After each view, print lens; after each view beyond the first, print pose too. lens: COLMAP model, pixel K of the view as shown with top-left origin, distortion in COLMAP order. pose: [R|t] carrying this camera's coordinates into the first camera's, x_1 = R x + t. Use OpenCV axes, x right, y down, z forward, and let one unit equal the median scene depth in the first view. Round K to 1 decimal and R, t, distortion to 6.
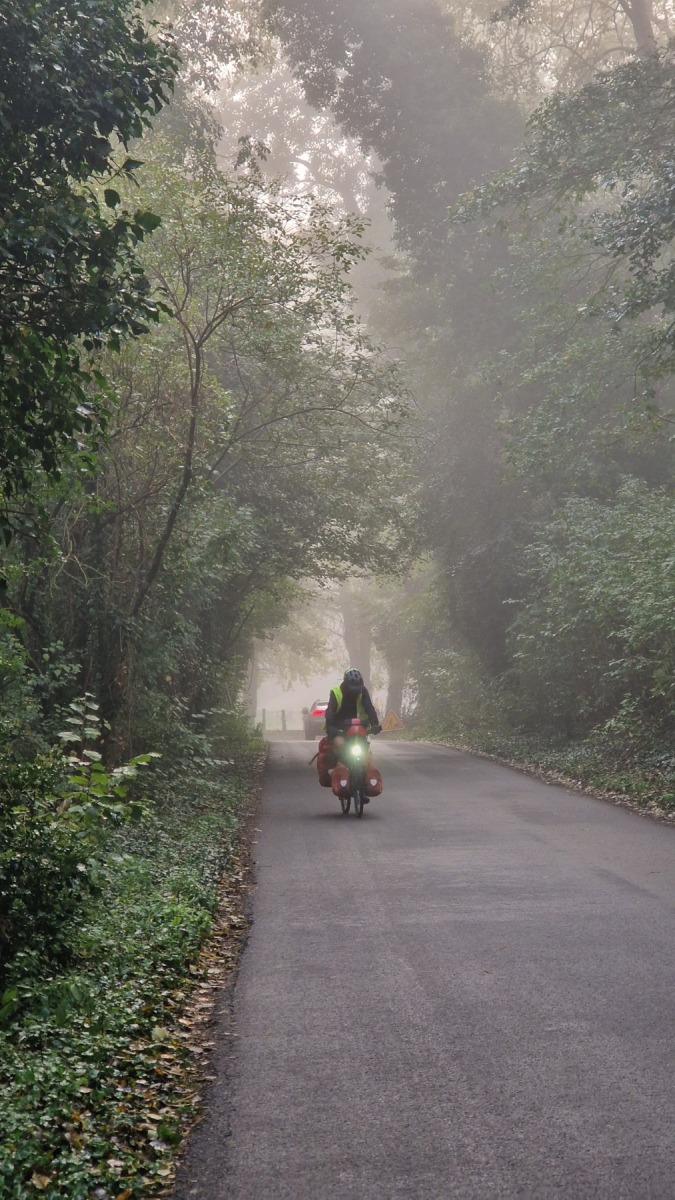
lens RADIAL K [[2513.3, 0, 376.3], [0, 2513.3, 601.3], [0, 0, 1]] dist [-0.222709, 3.432652]
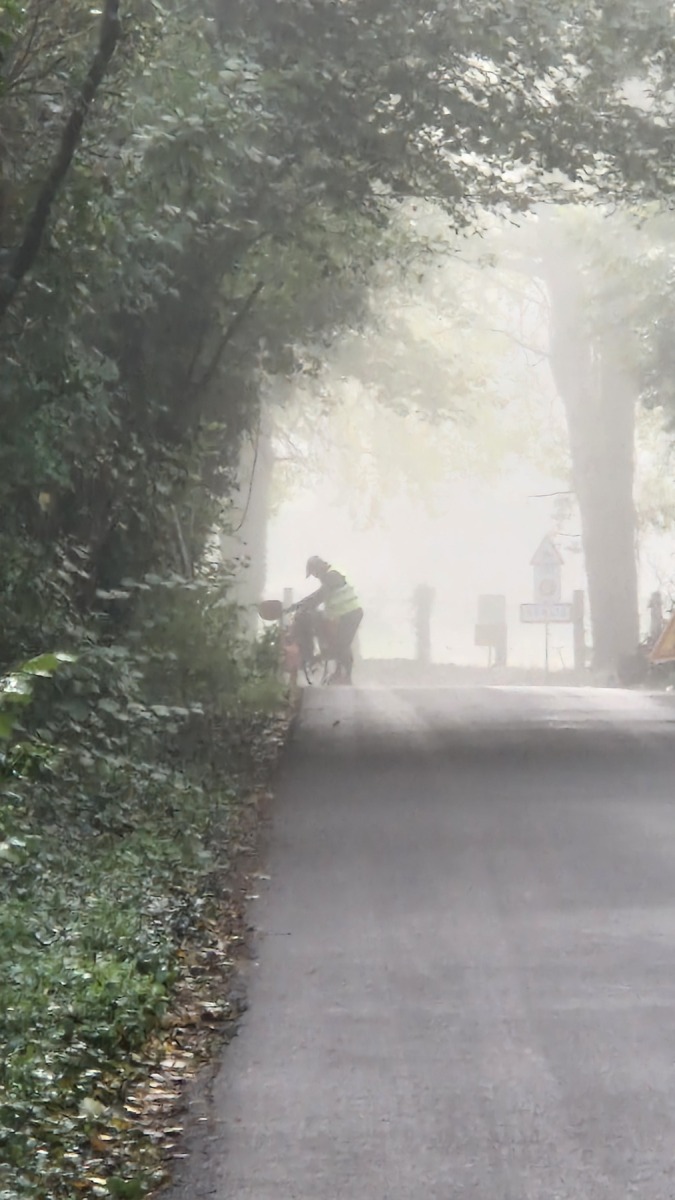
lens RADIAL K [[2513.3, 0, 376.3], [0, 2513.3, 601.3], [0, 0, 1]] dist [-0.222709, 3.432652]
pose [[0.999888, 0.014940, -0.001067, -0.029512], [-0.014851, 0.998159, 0.058802, 0.023117], [0.001943, -0.058780, 0.998269, 0.609843]]
